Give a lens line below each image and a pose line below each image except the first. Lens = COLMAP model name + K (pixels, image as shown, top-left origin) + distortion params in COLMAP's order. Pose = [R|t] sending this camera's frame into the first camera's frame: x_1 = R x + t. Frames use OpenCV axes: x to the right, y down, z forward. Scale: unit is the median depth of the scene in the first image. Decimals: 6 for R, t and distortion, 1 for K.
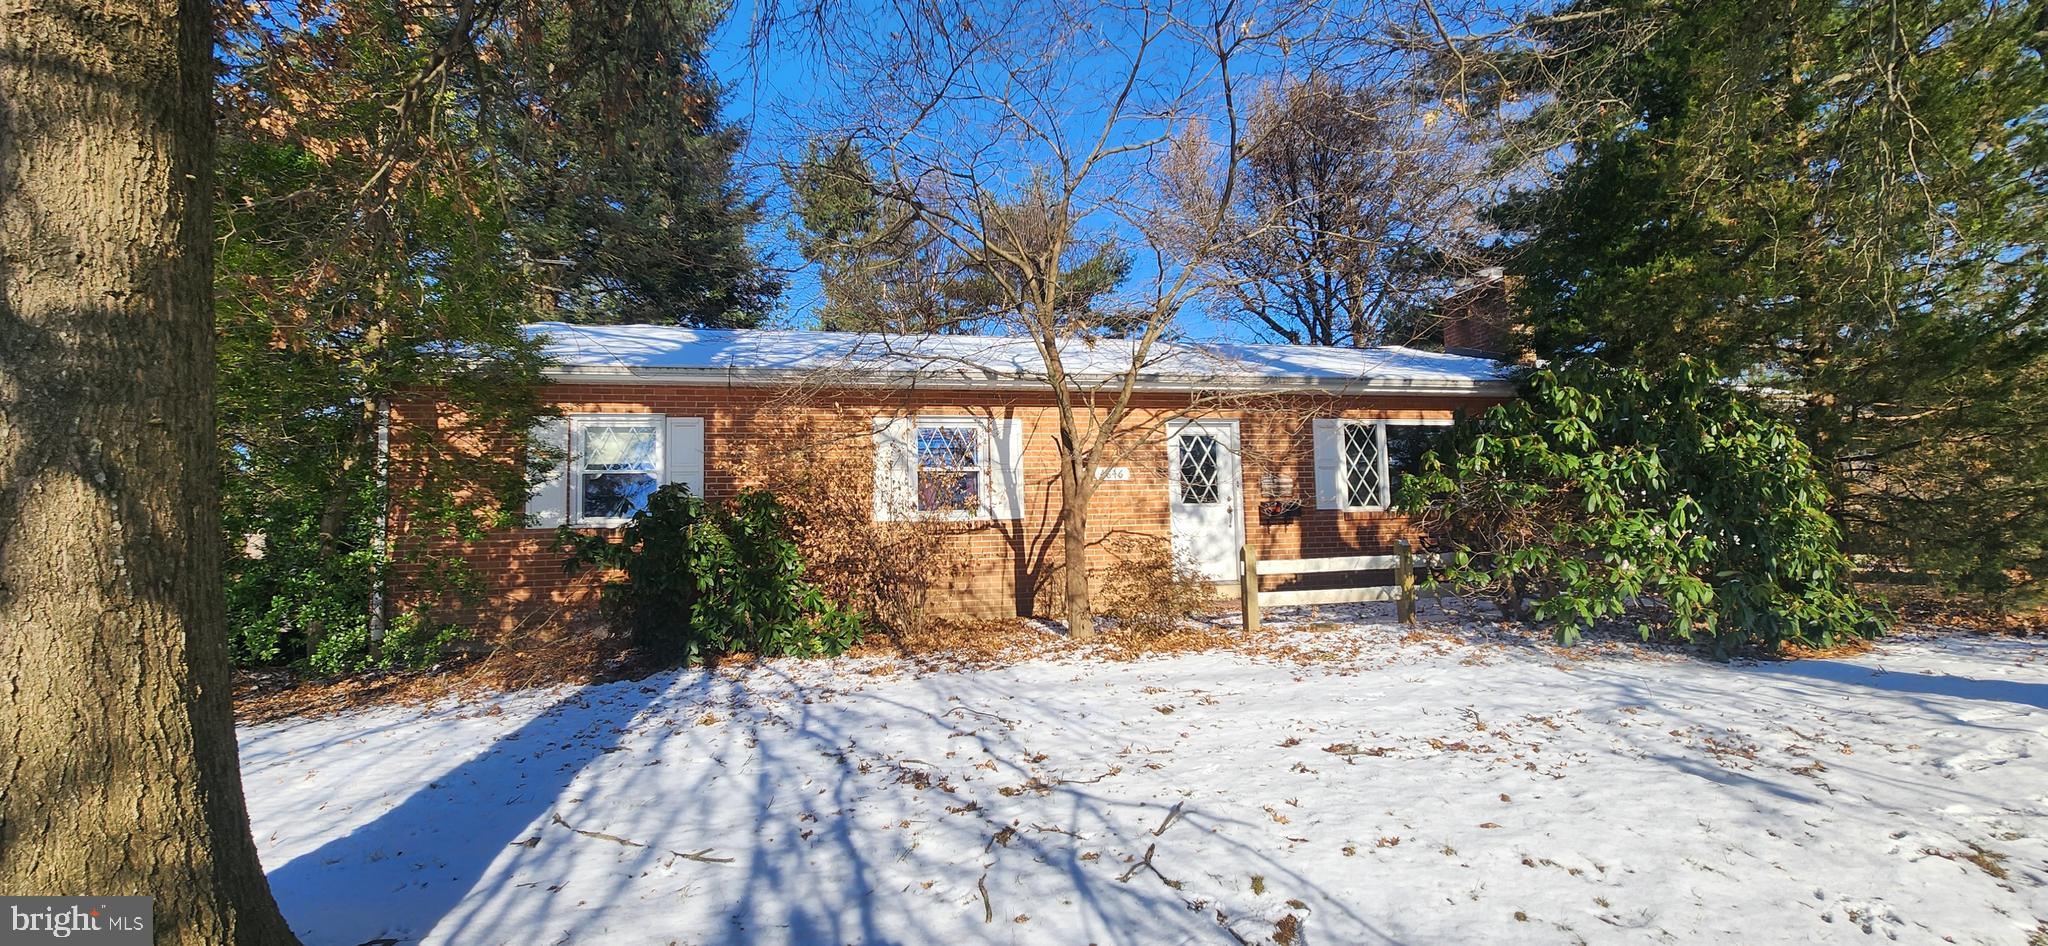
lens RADIAL K [[837.3, 0, 1047.6], [0, 837.3, 464.4], [0, 0, 1]] dist [0.000192, -0.000100]
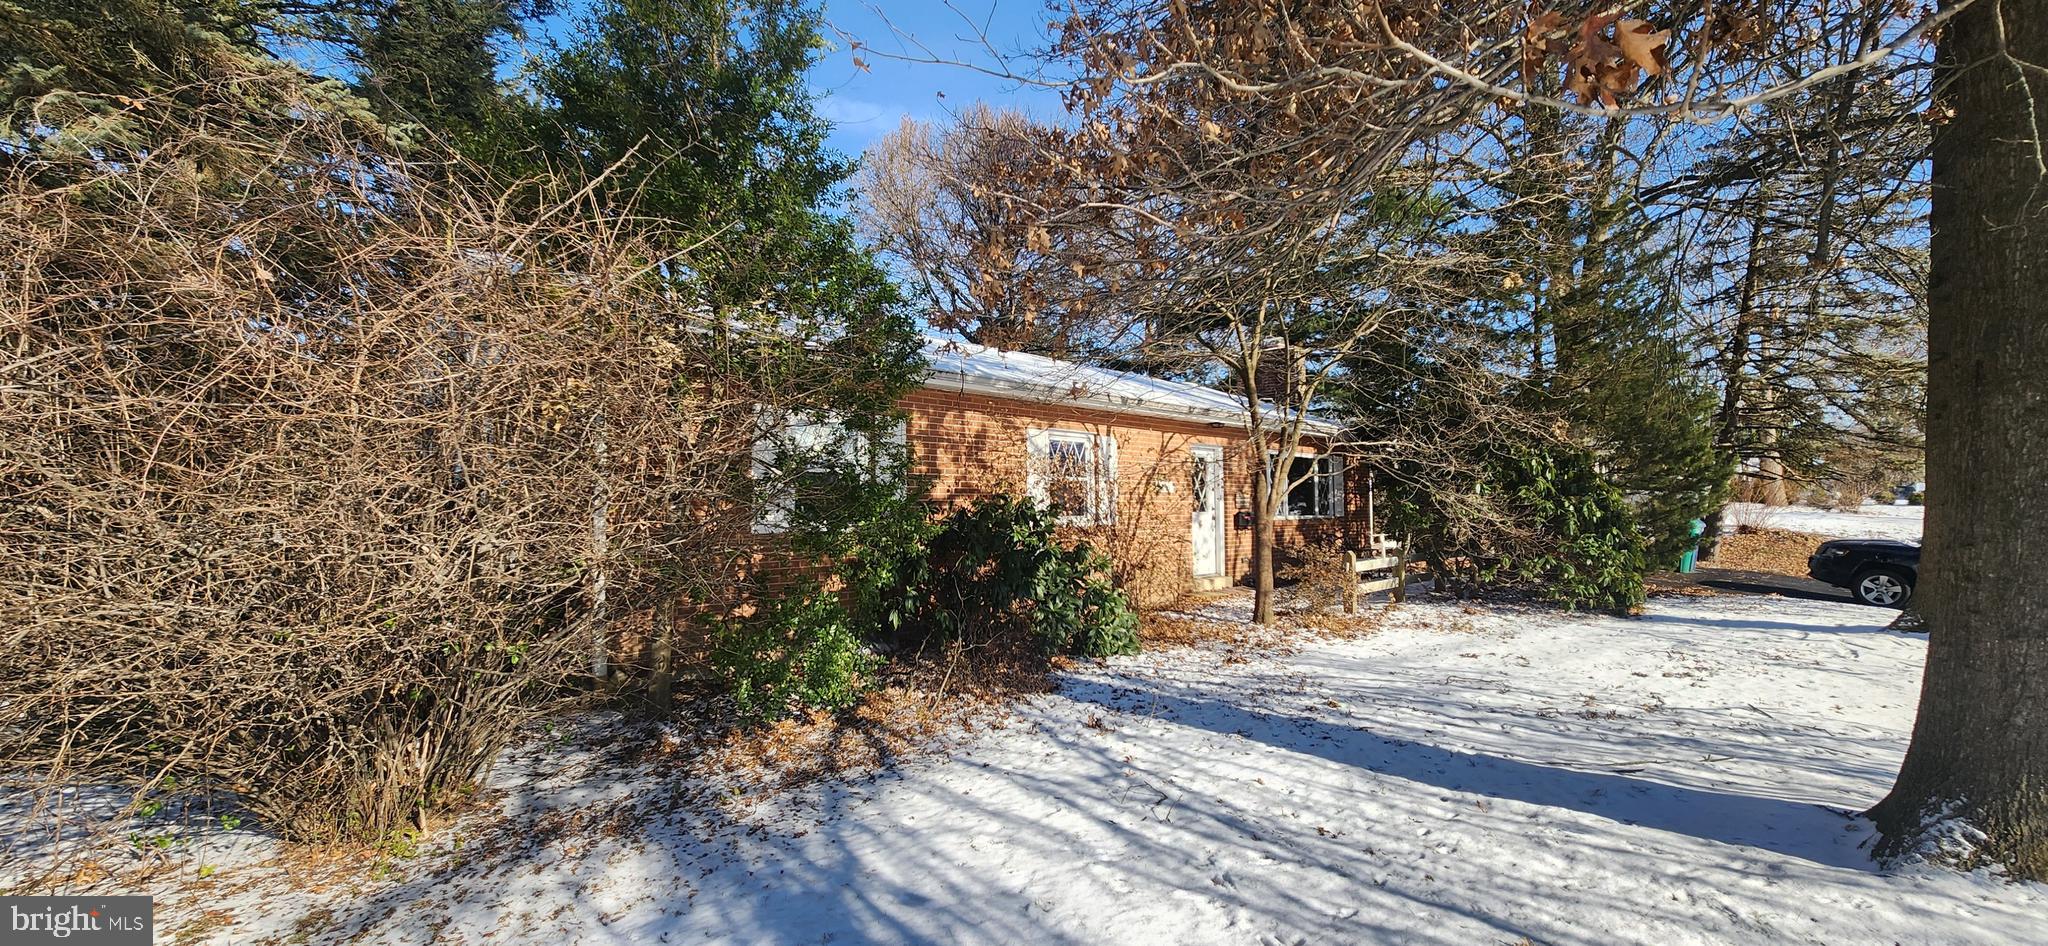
lens RADIAL K [[837.3, 0, 1047.6], [0, 837.3, 464.4], [0, 0, 1]] dist [0.000192, -0.000100]
pose [[0.832800, 0.049067, 0.551395, -0.762634], [-0.060285, 0.998179, 0.002227, -0.014042], [-0.550281, -0.035096, 0.834241, 0.099883]]
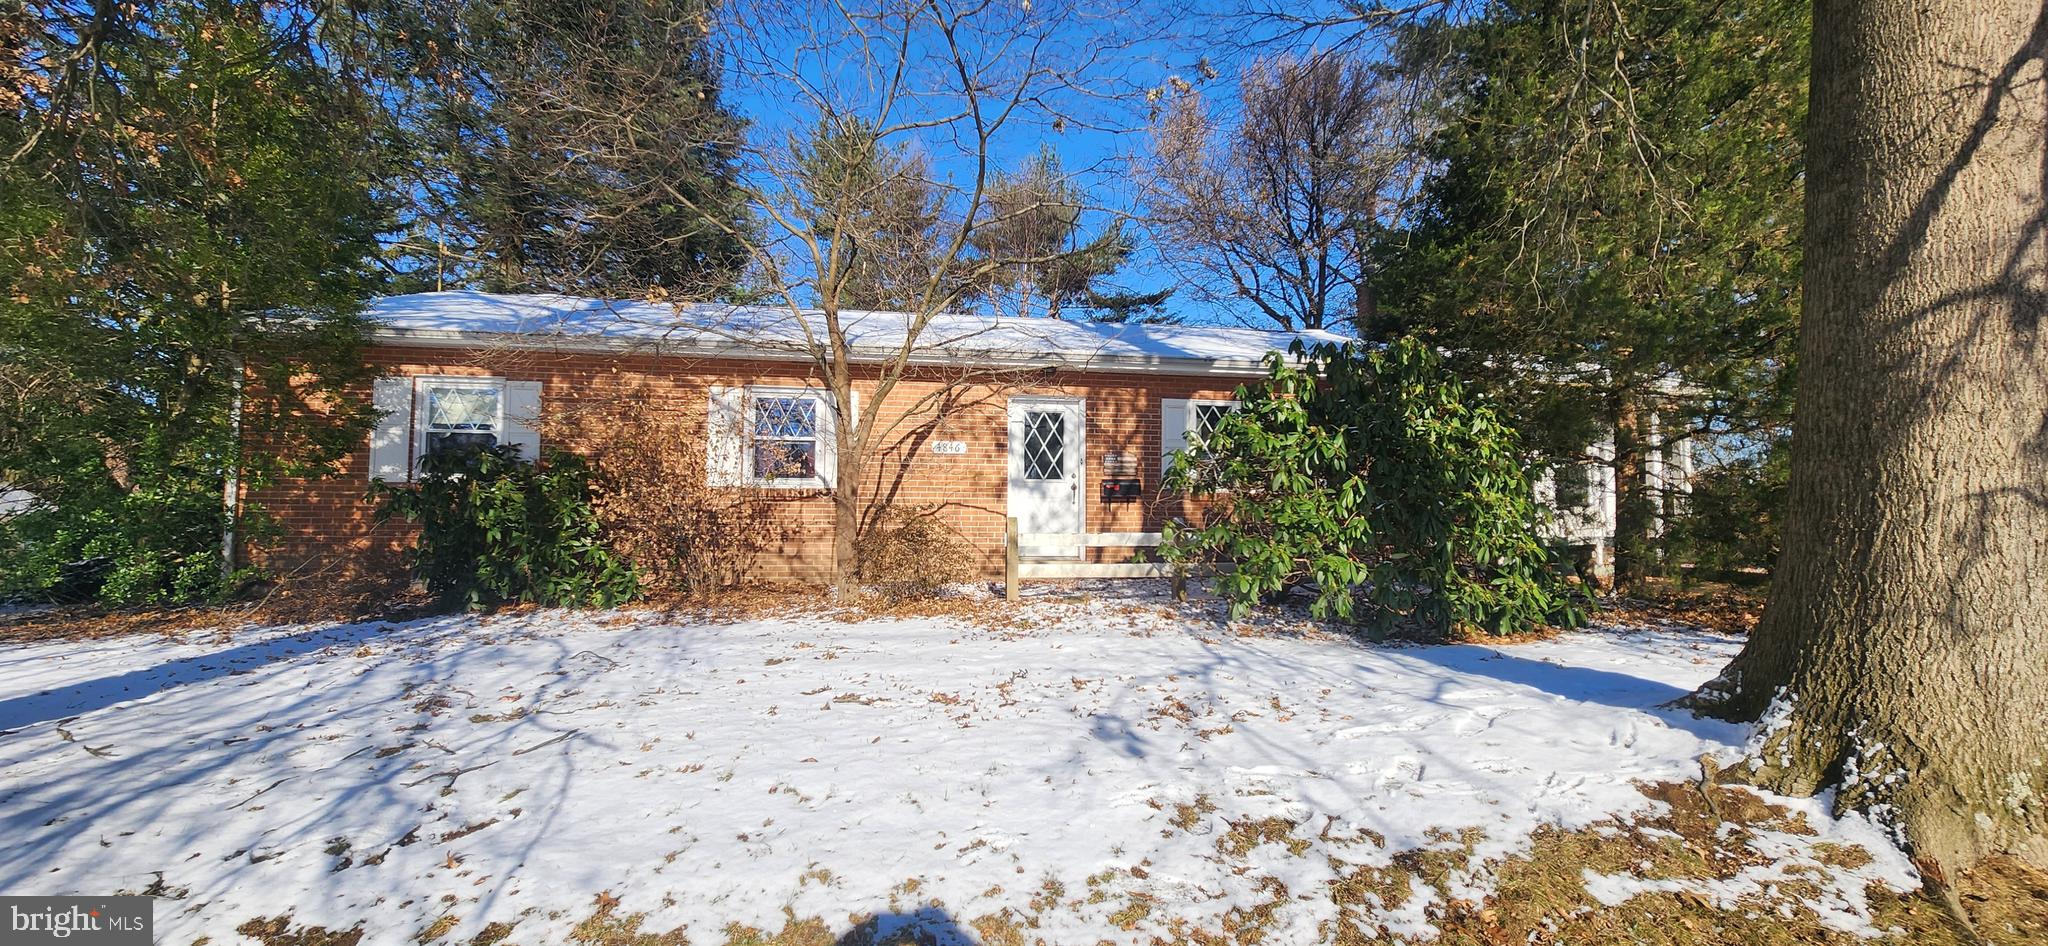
lens RADIAL K [[832.3, 0, 1051.3], [0, 832.3, 469.3], [0, 0, 1]] dist [-0.000476, -0.000095]
pose [[0.997872, 0.028970, -0.058422, 0.275733], [-0.027364, 0.999230, 0.028113, 0.006463], [0.059192, -0.026455, 0.997896, -0.005892]]
